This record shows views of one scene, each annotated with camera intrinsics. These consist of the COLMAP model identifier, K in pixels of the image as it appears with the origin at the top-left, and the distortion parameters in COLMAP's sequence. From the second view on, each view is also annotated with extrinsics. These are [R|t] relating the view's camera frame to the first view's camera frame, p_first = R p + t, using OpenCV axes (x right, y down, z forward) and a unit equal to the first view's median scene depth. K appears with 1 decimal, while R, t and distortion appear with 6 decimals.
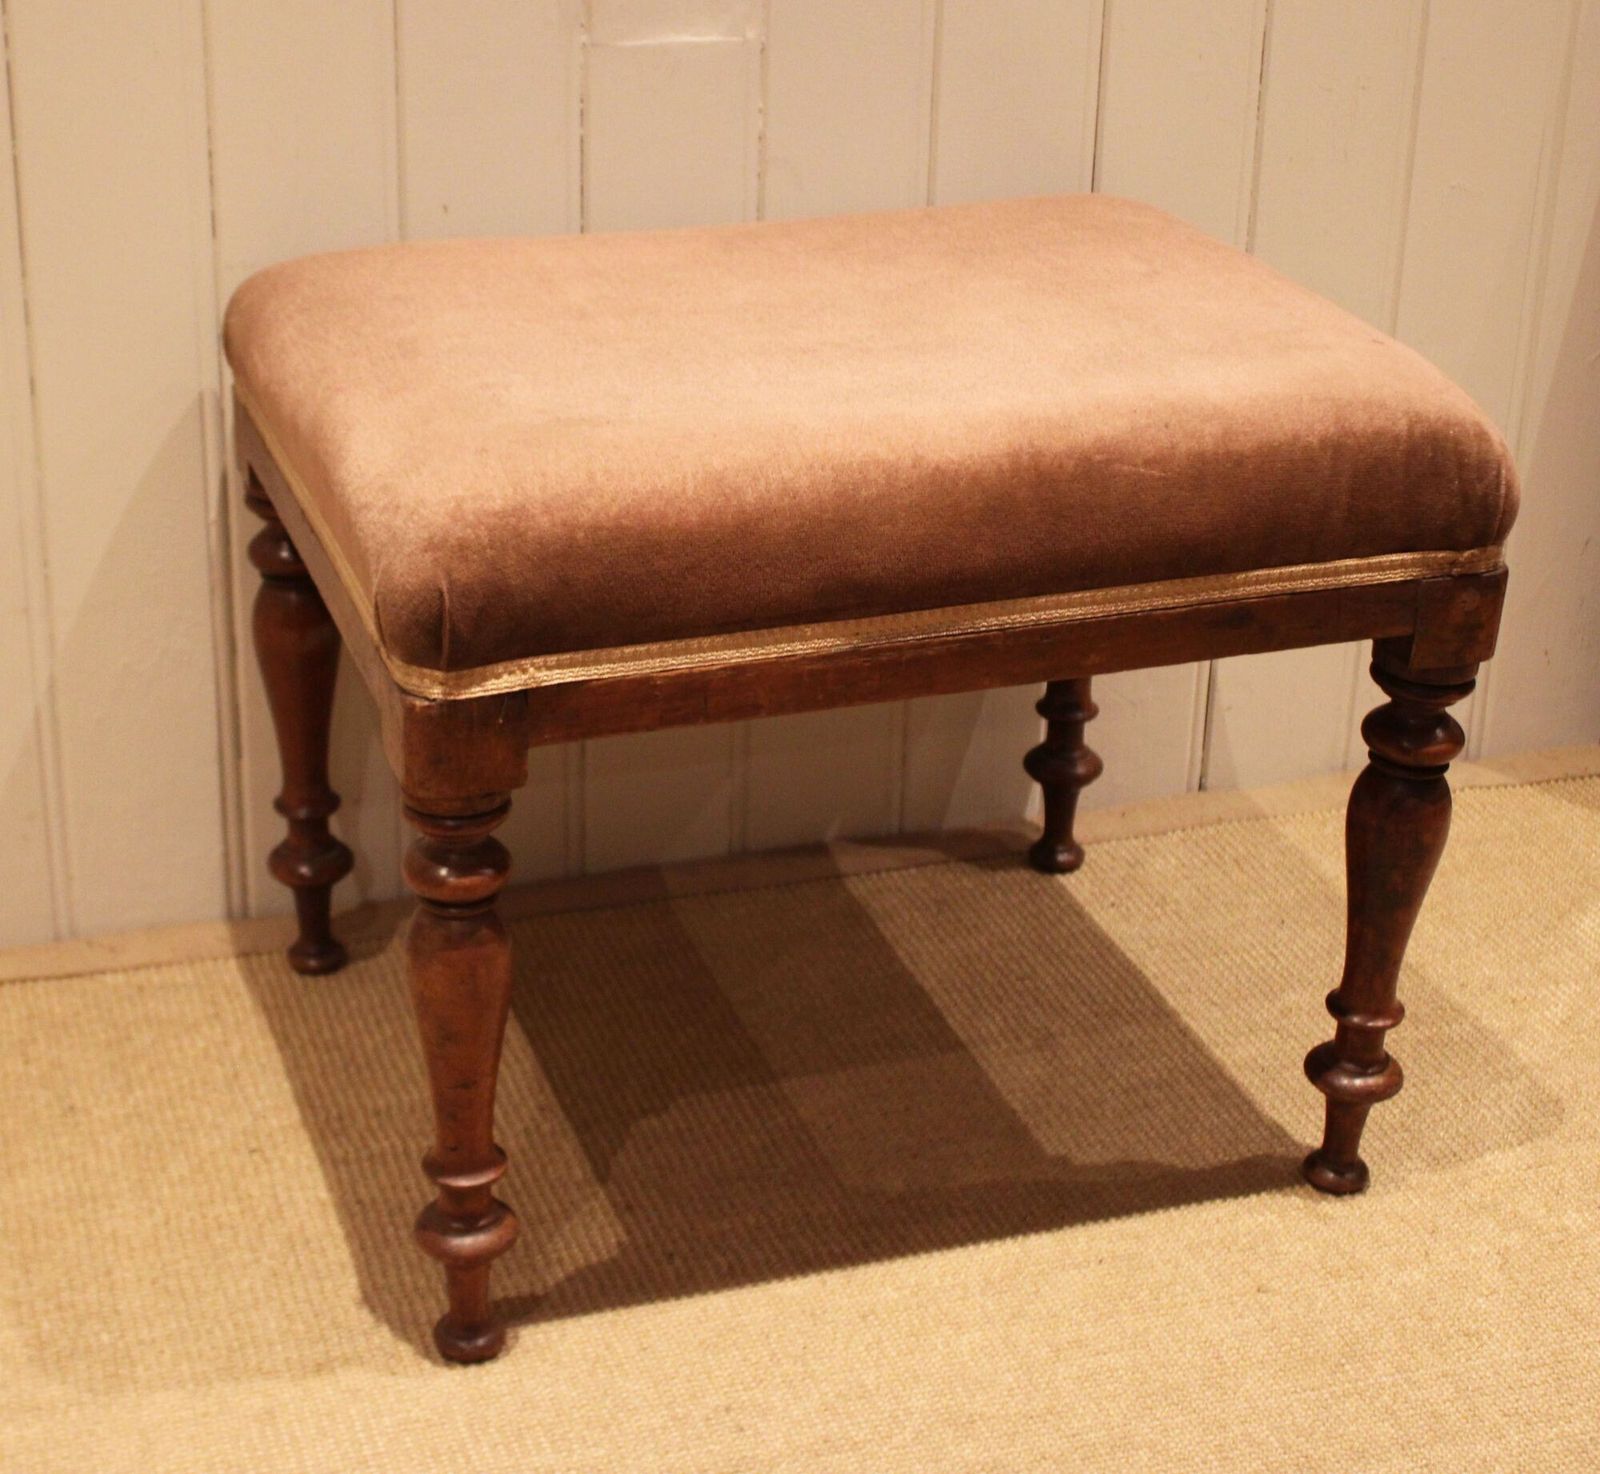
lens RADIAL K [[3078.6, 0, 567.4], [0, 3078.6, 615.1], [0, 0, 1]] dist [-0.074682, 0.128365]
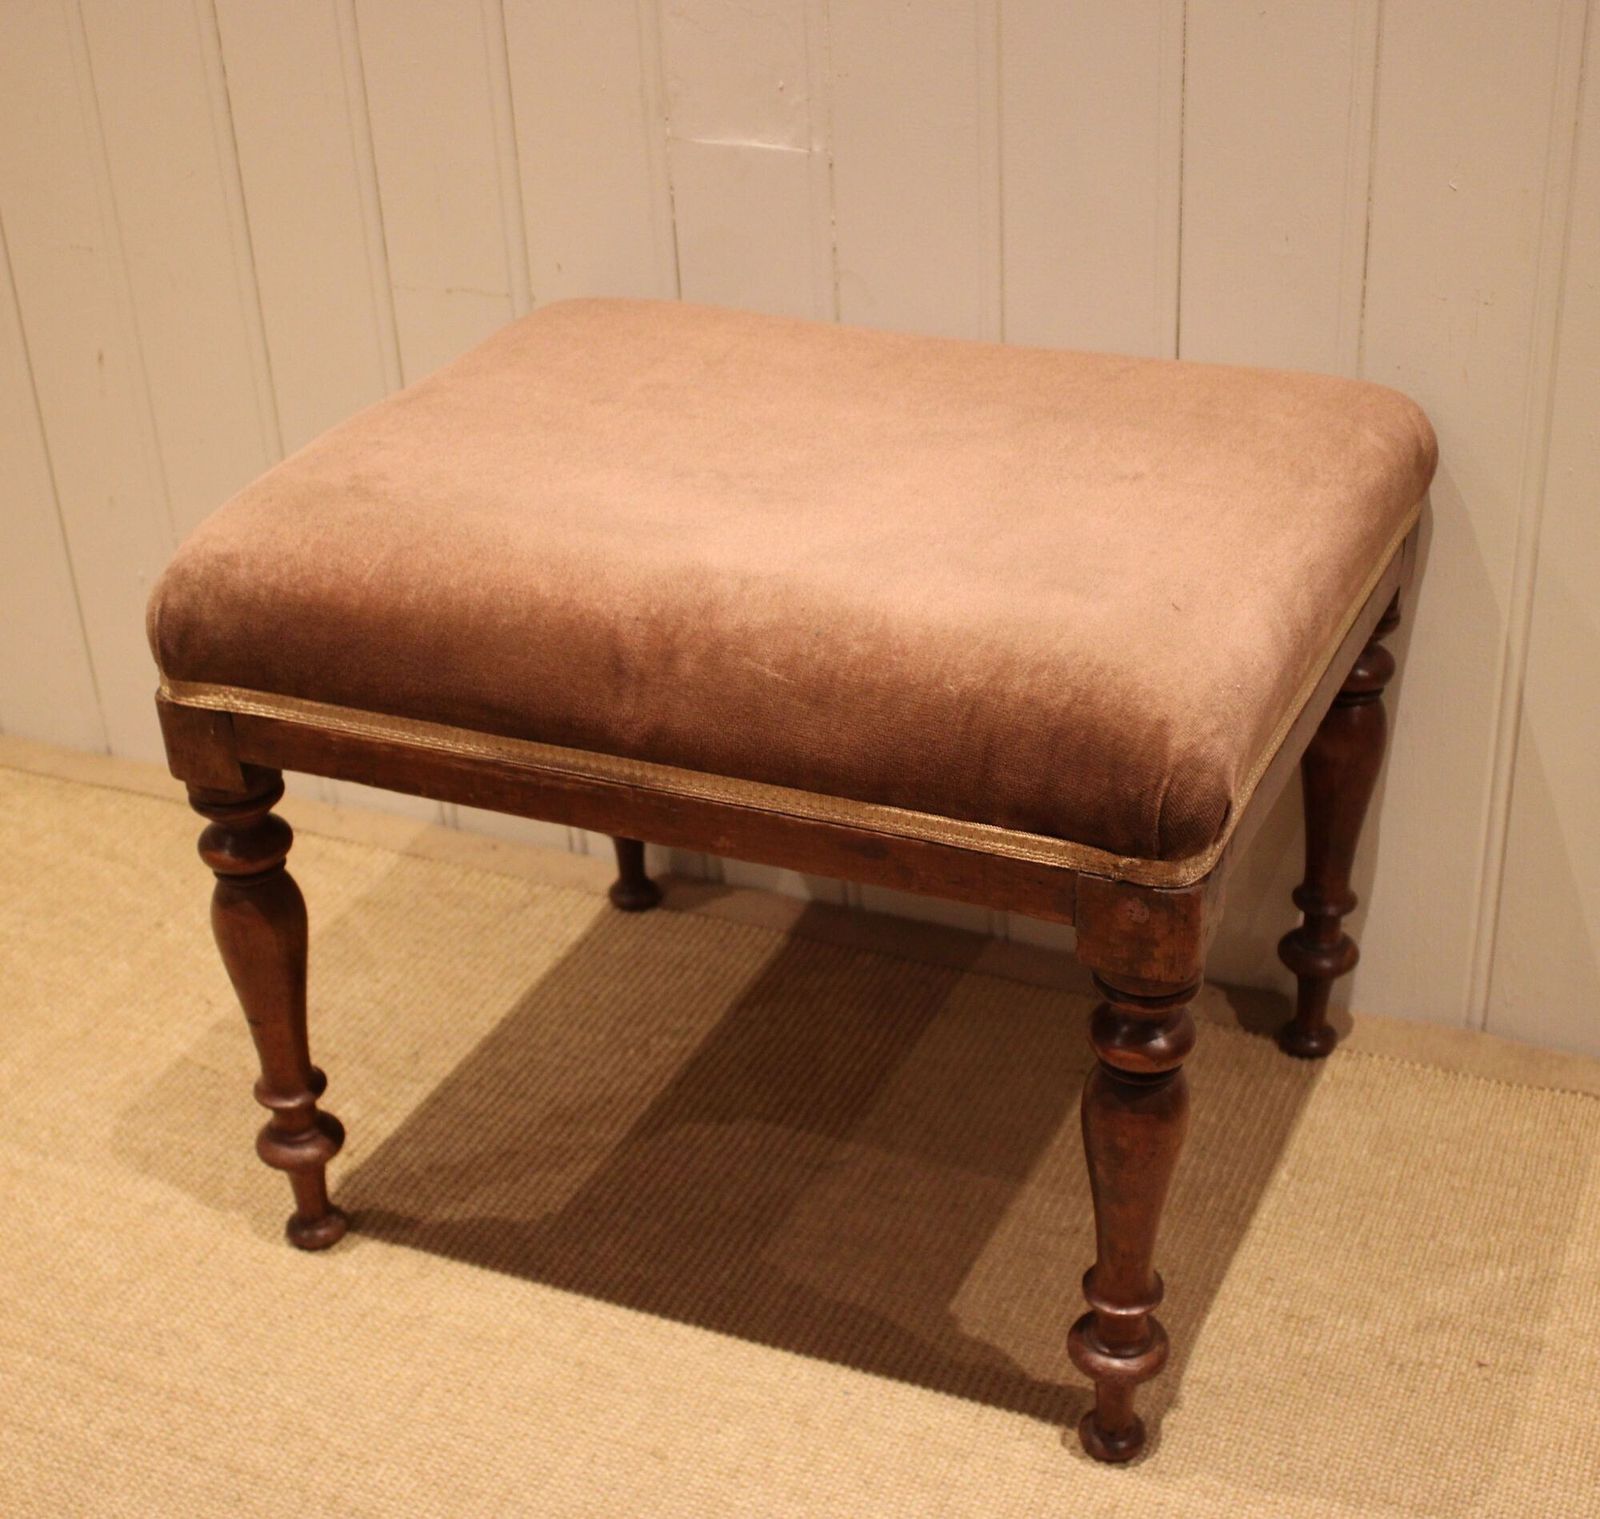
lens RADIAL K [[2484.9, 0, 741.2], [0, 2484.9, 762.8], [0, 0, 1]] dist [-0.056723, -0.143405]
pose [[0.760413, 0.287686, -0.582244, 0.648422], [-0.215809, 0.957520, 0.191263, -0.168538], [0.612534, -0.019785, 0.790197, 0.373762]]
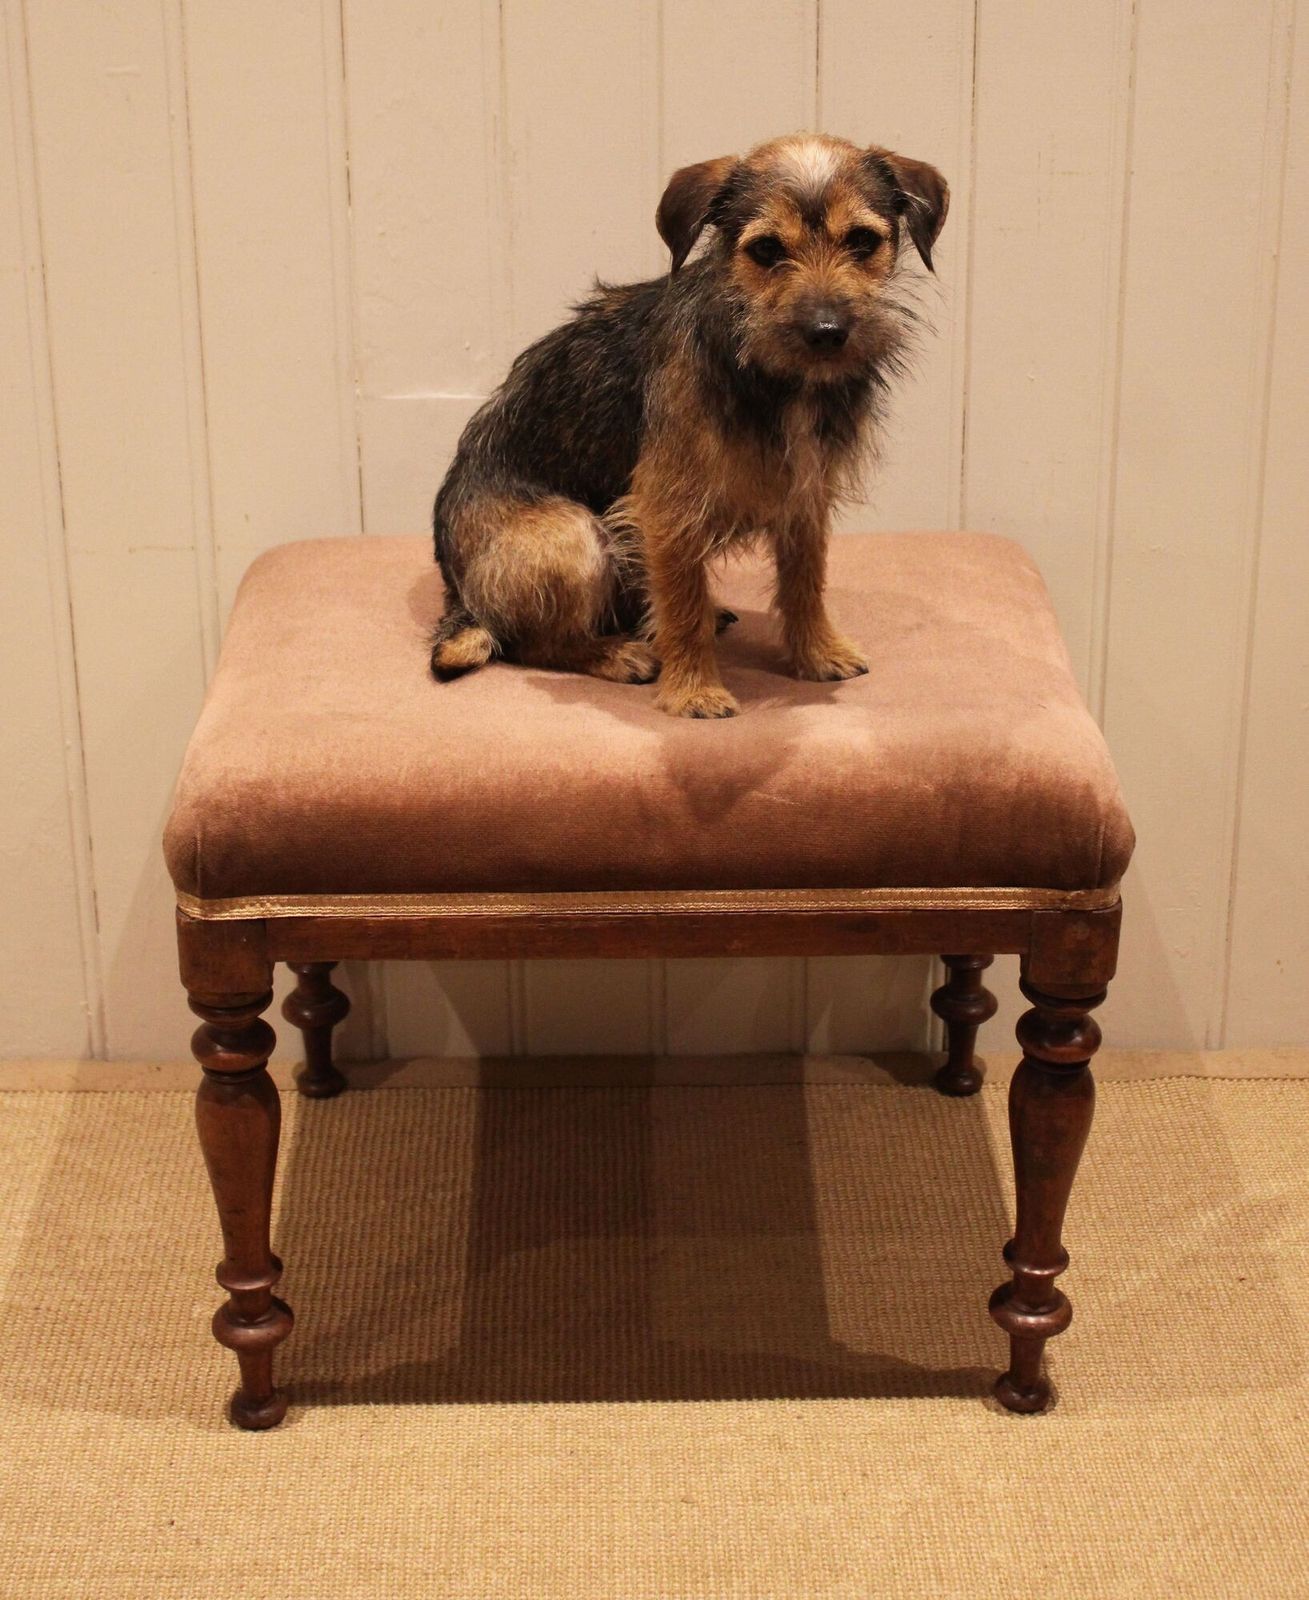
lens RADIAL K [[2817.3, 0, 505.8], [0, 2817.3, 521.2], [0, 0, 1]] dist [-0.028397, -0.035953]
pose [[0.956775, 0.082619, -0.278848, 0.392066], [-0.099415, 0.993954, -0.046615, -0.095346], [0.273310, 0.072322, 0.959203, -0.134026]]
